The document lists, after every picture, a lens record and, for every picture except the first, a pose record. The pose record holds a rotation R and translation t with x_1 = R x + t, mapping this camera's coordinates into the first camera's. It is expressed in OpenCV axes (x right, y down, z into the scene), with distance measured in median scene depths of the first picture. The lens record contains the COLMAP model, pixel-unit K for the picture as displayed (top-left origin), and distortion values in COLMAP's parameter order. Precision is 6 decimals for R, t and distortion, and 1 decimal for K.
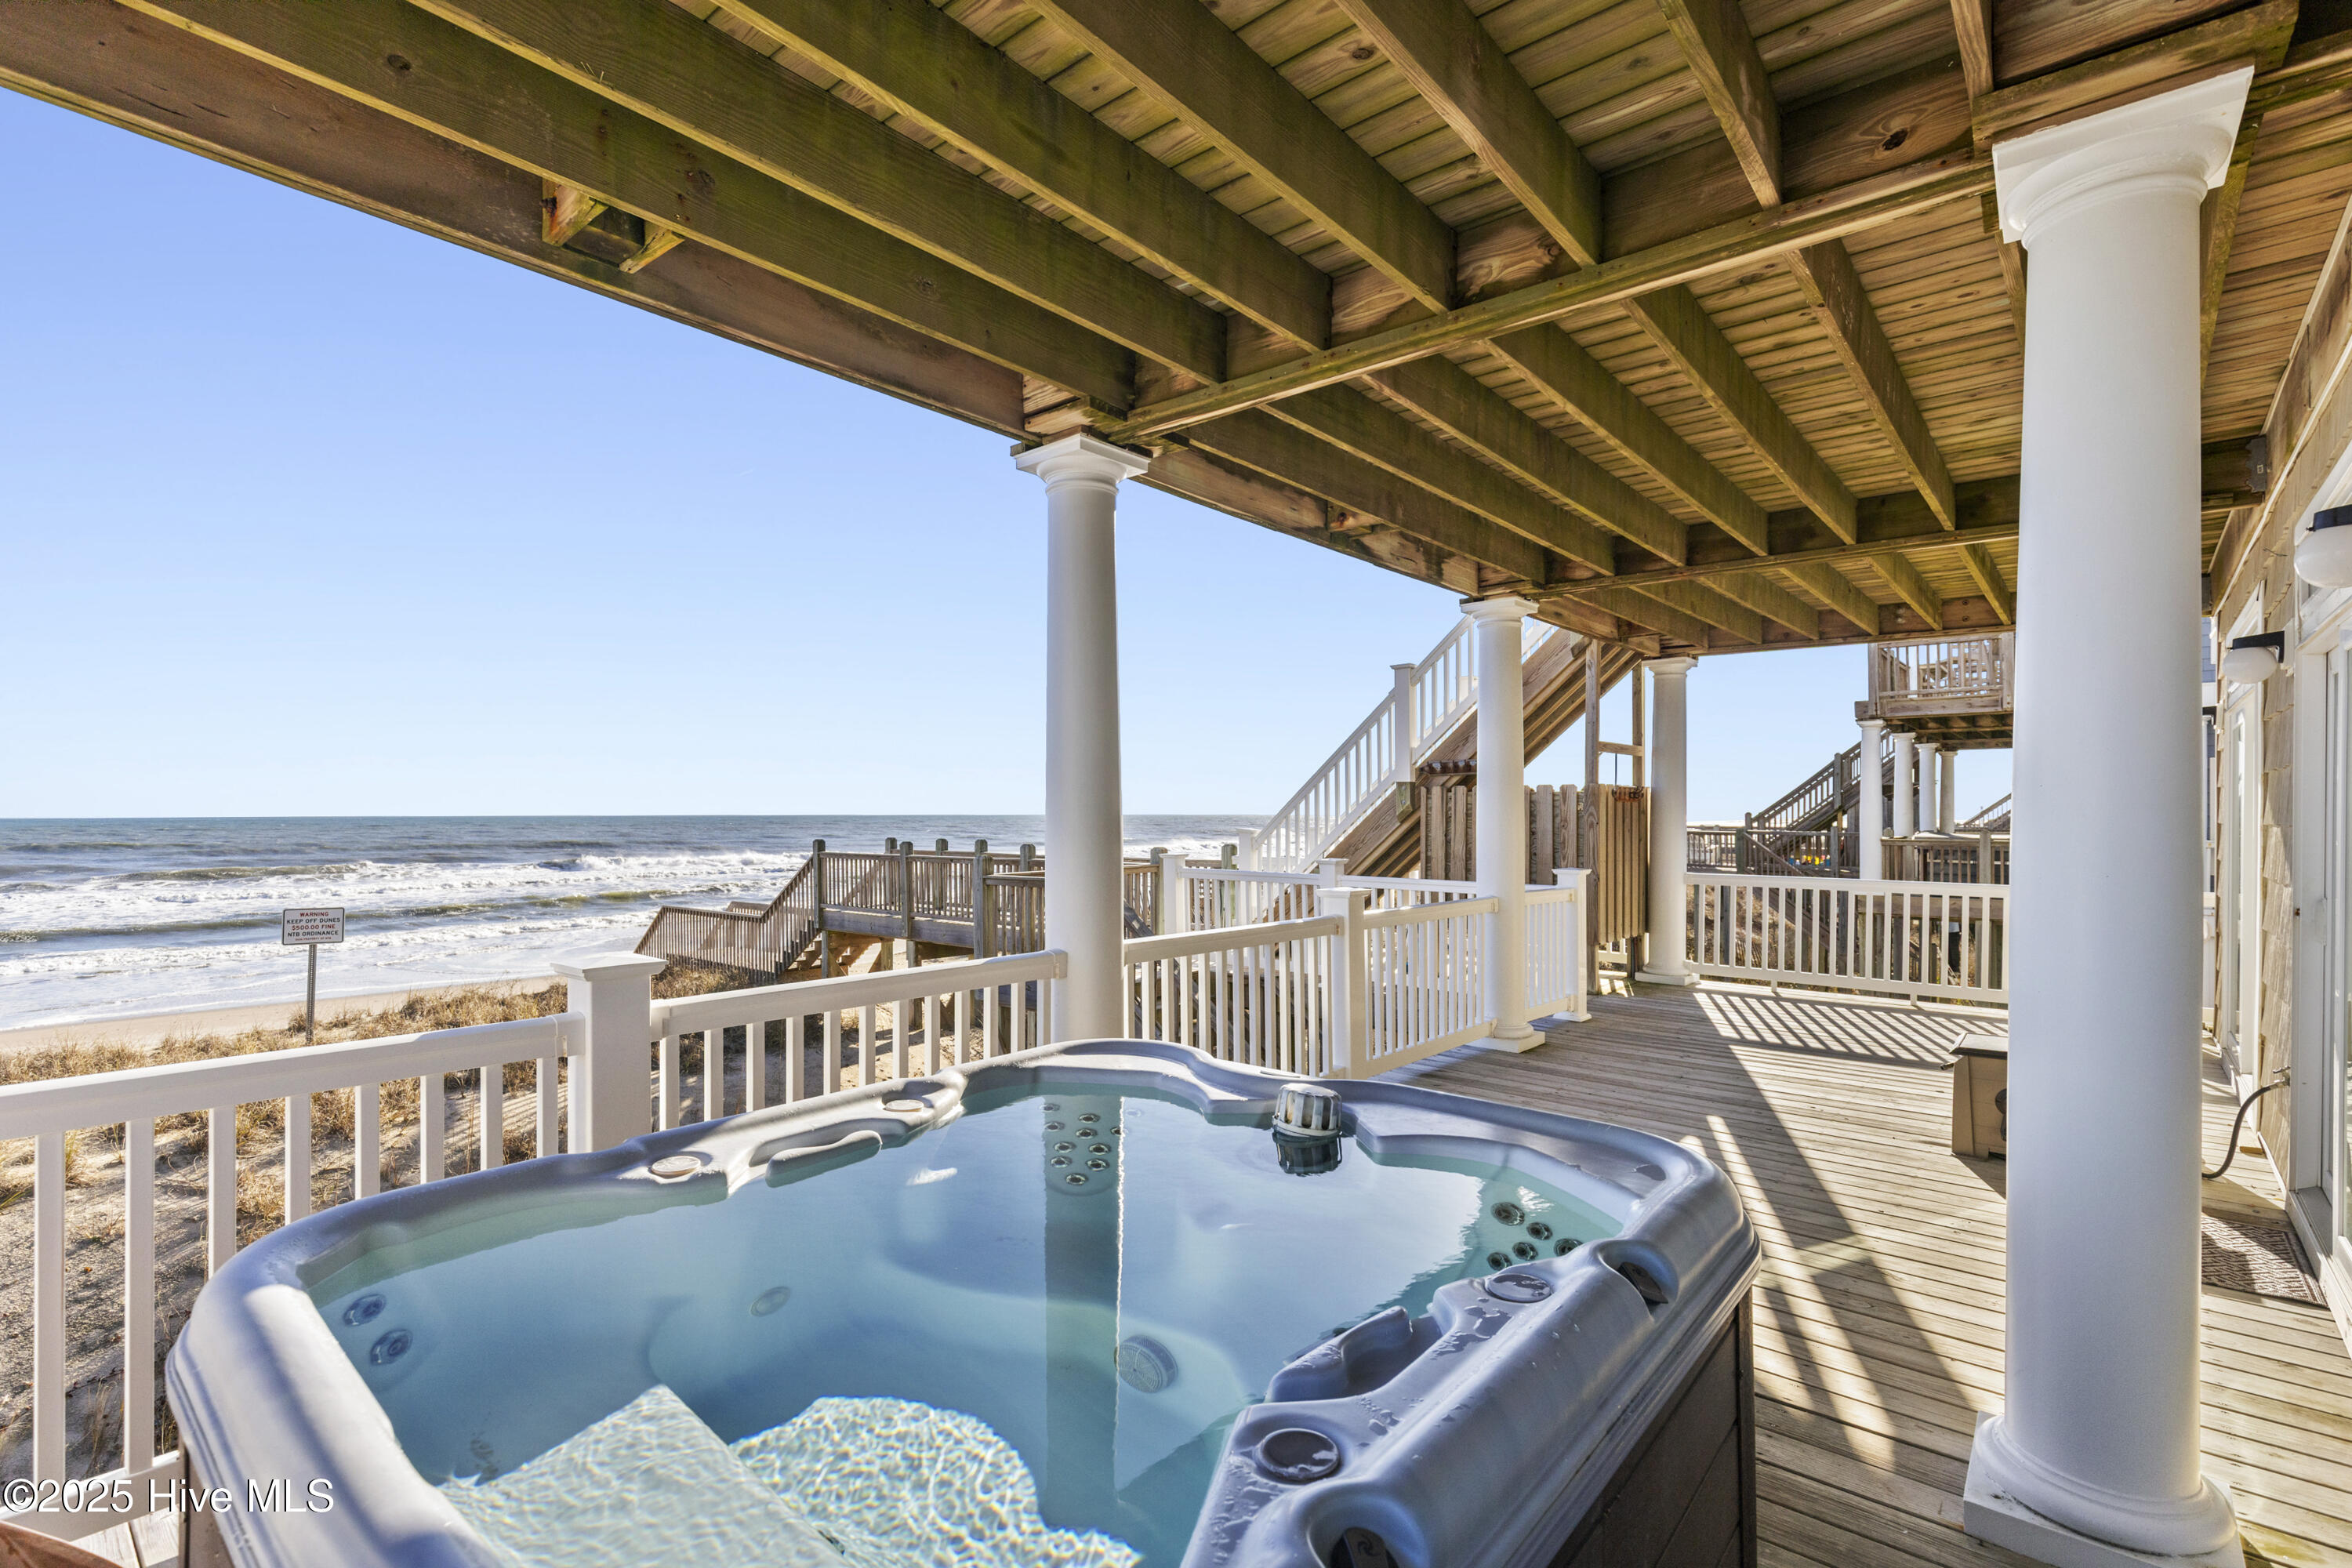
lens RADIAL K [[1072.8, 0, 1170.6], [0, 1072.8, 795.3], [0, 0, 1]] dist [-0.000510, 0.000235]
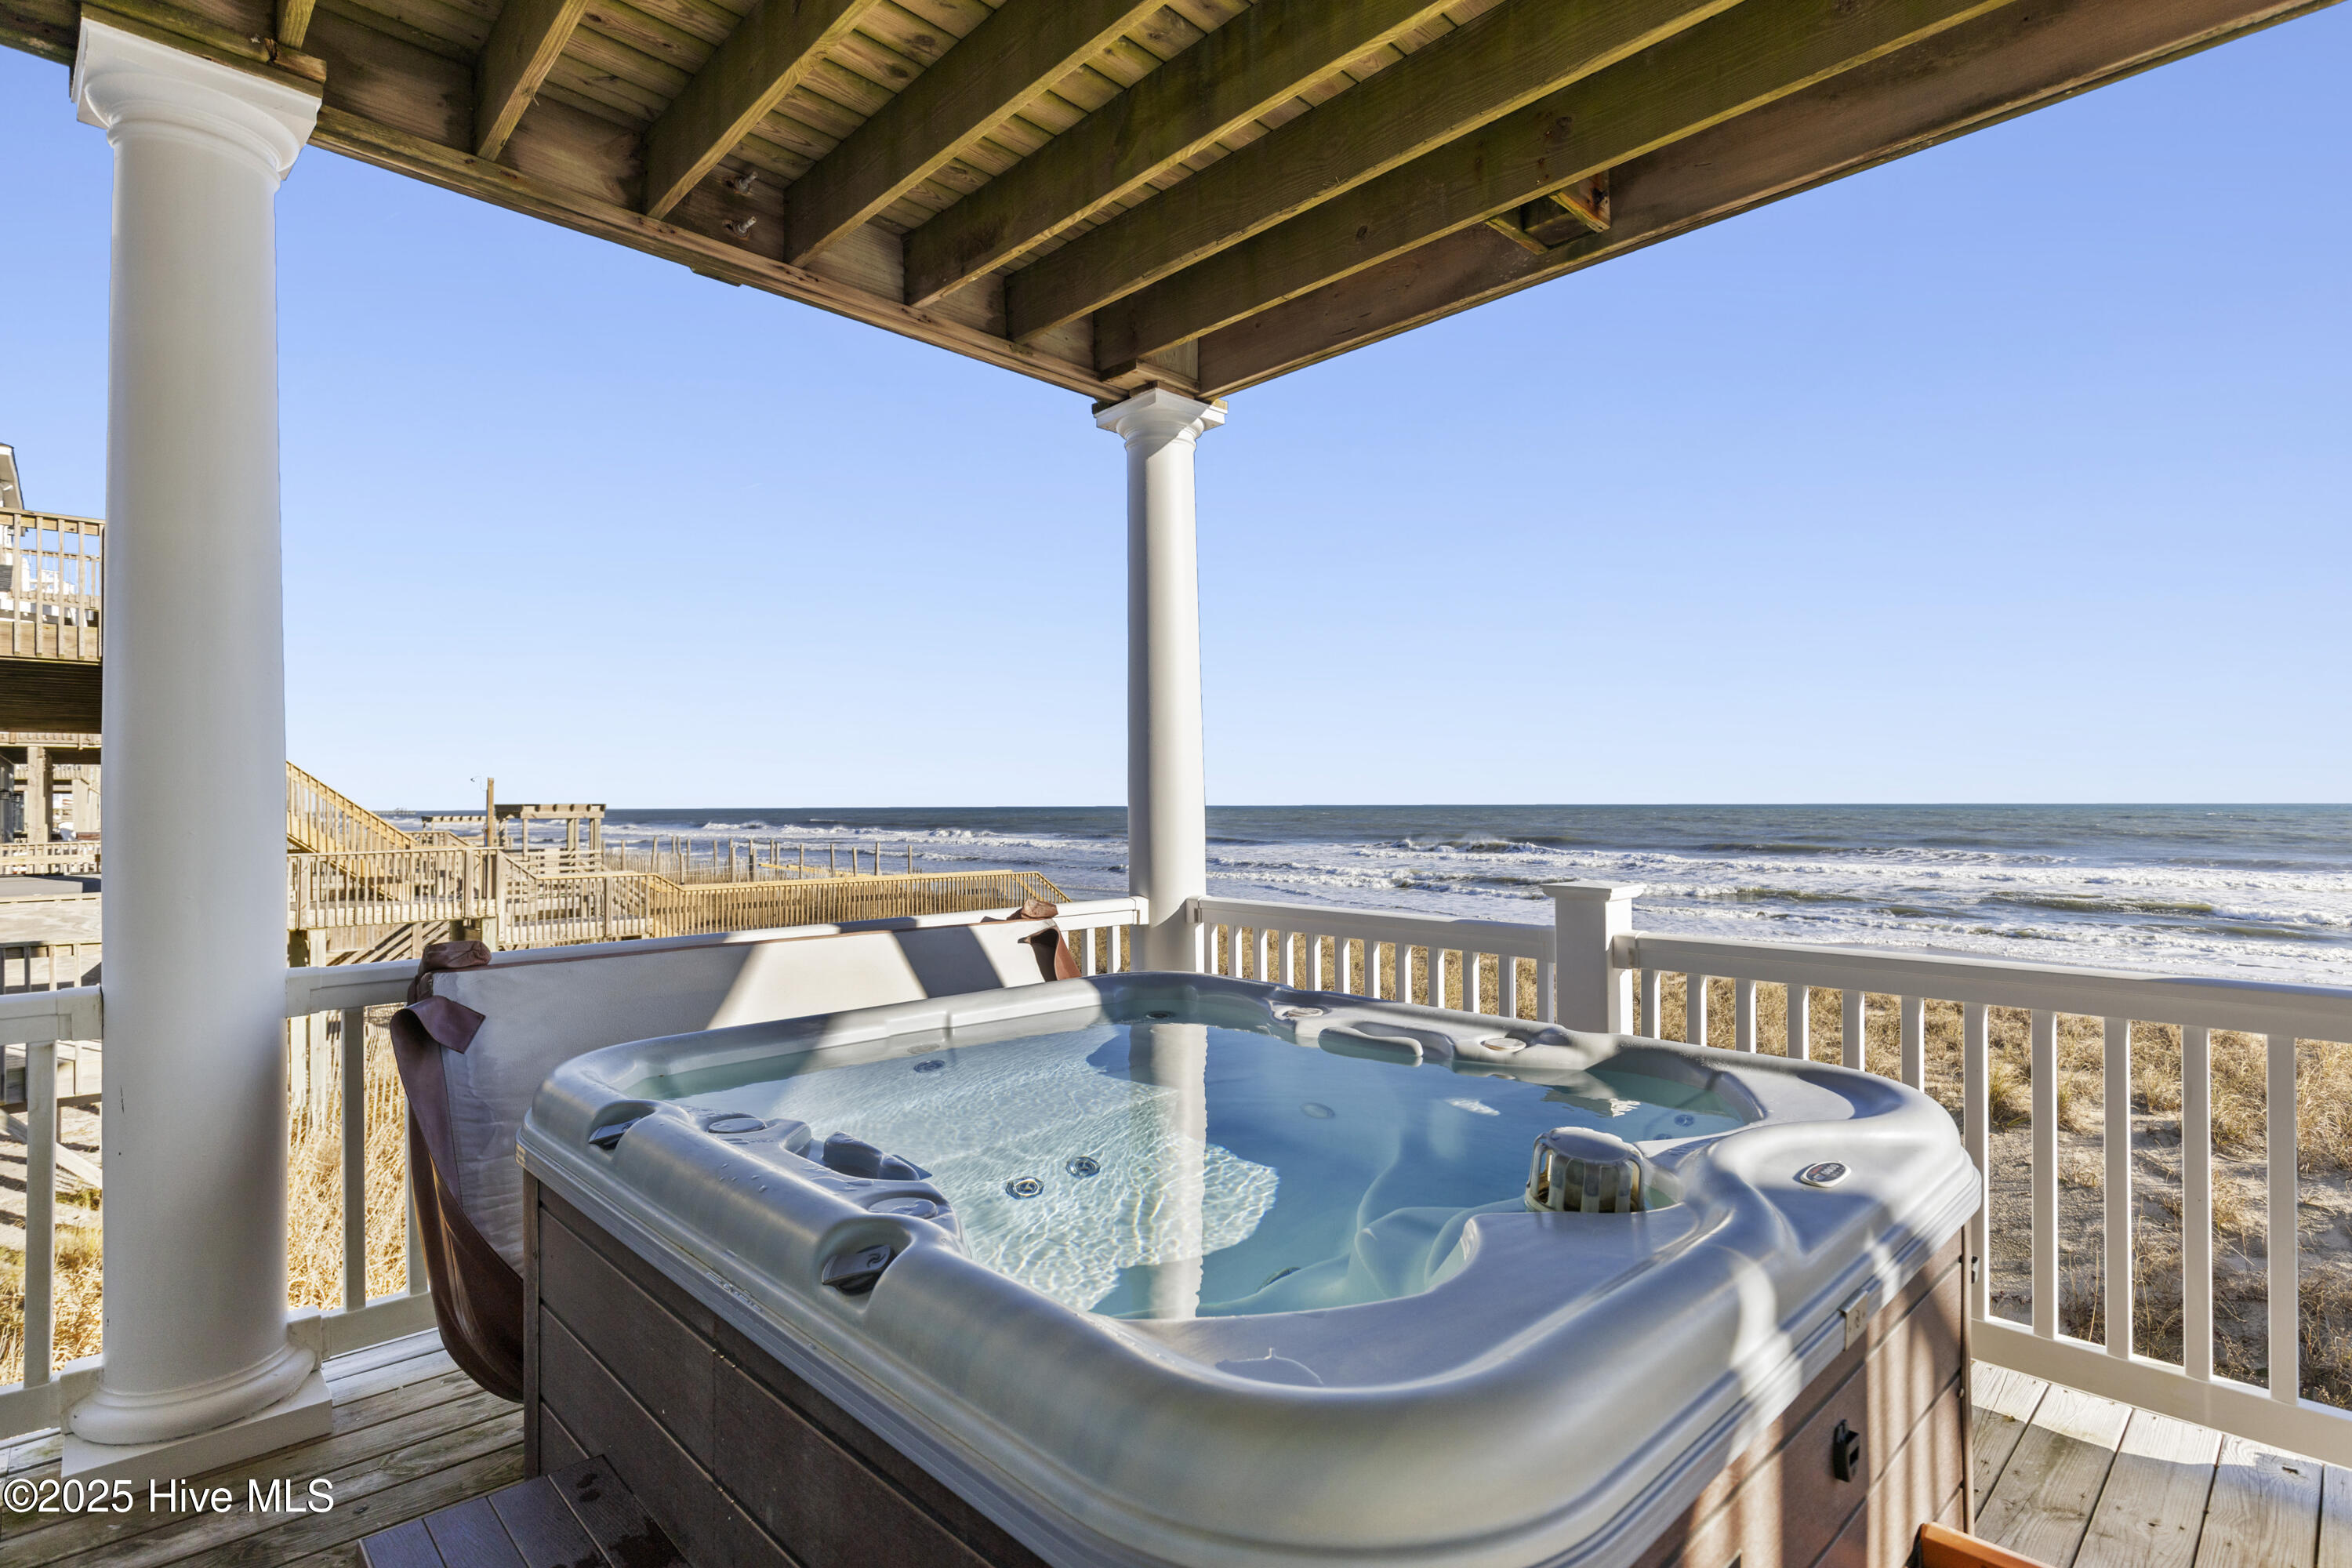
lens RADIAL K [[1182.7, 0, 1176.0], [0, 1182.7, 784.0], [0, 0, 1]] dist [0.003480, 0.000422]
pose [[-0.105064, -0.013860, -0.994369, 0.697585], [0.020008, 0.999671, -0.016047, 0.064718], [0.994264, -0.021581, -0.104752, 0.711633]]
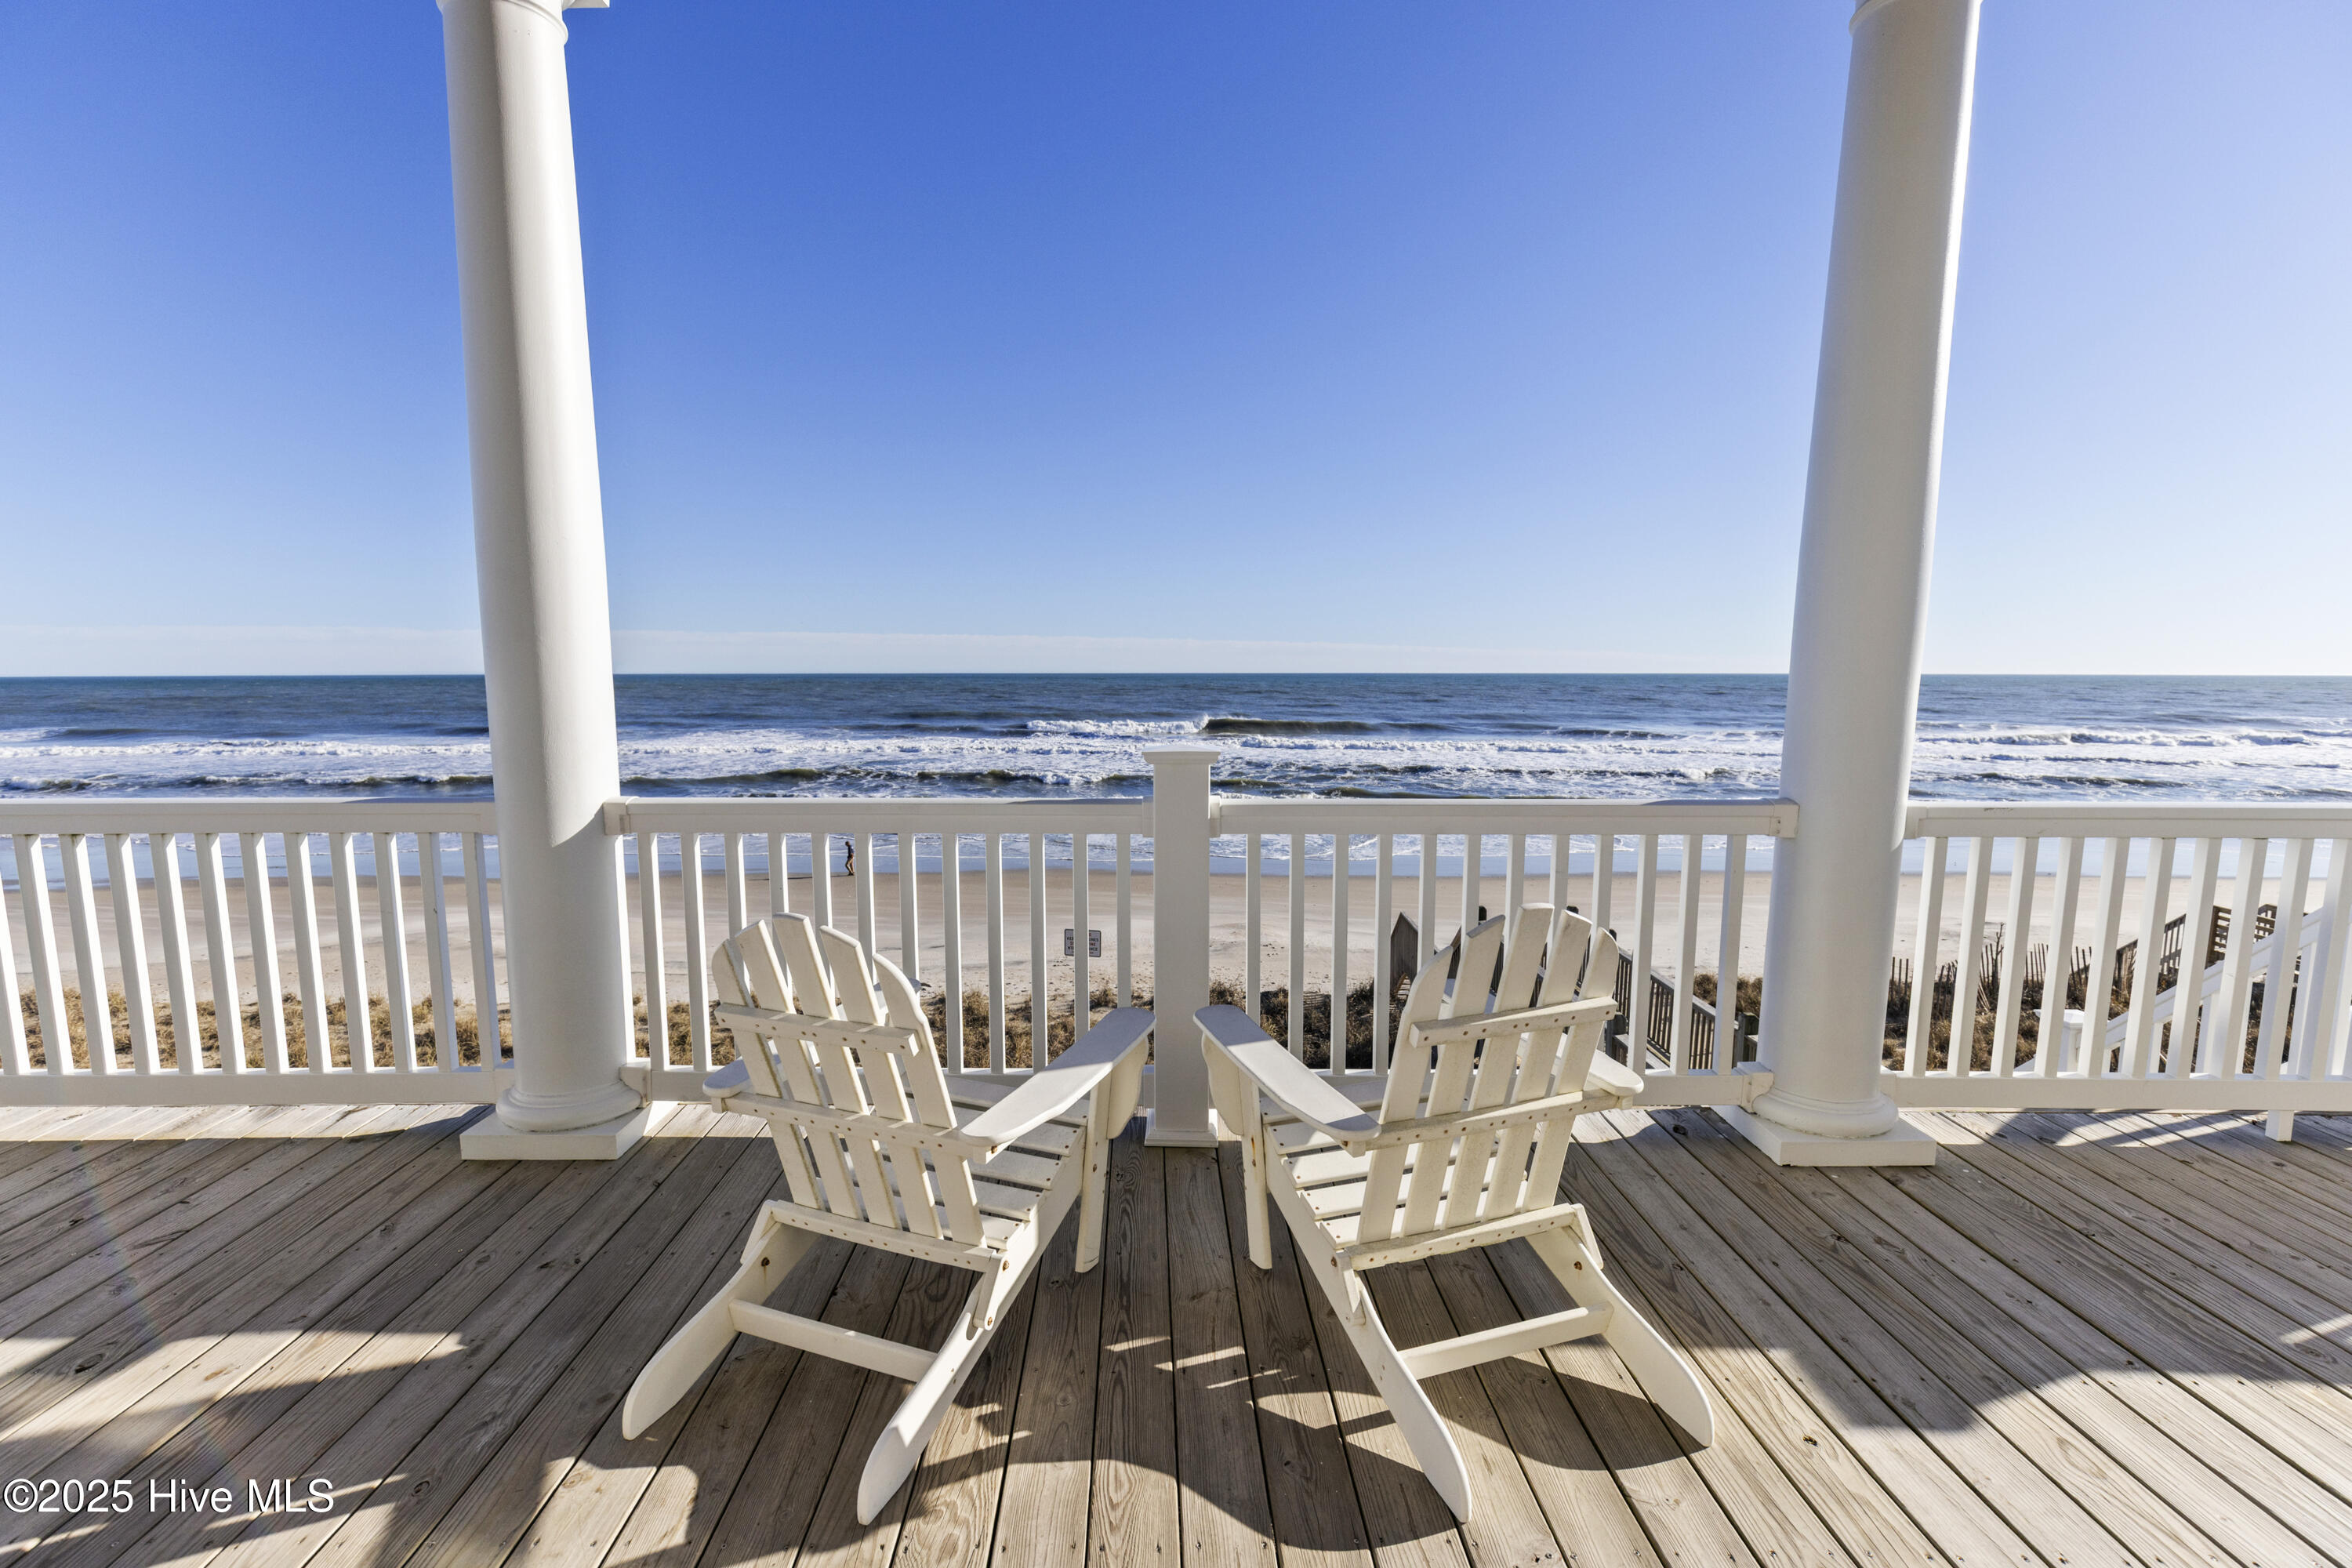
lens RADIAL K [[1110.7, 0, 1176.0], [0, 1110.7, 784.0], [0, 0, 1]] dist [-0.000092, 0.000059]
pose [[0.670893, 0.078502, -0.737388, 0.483724], [0.007061, 0.993660, 0.112209, 0.061978], [0.741521, -0.080487, 0.666085, 0.480049]]
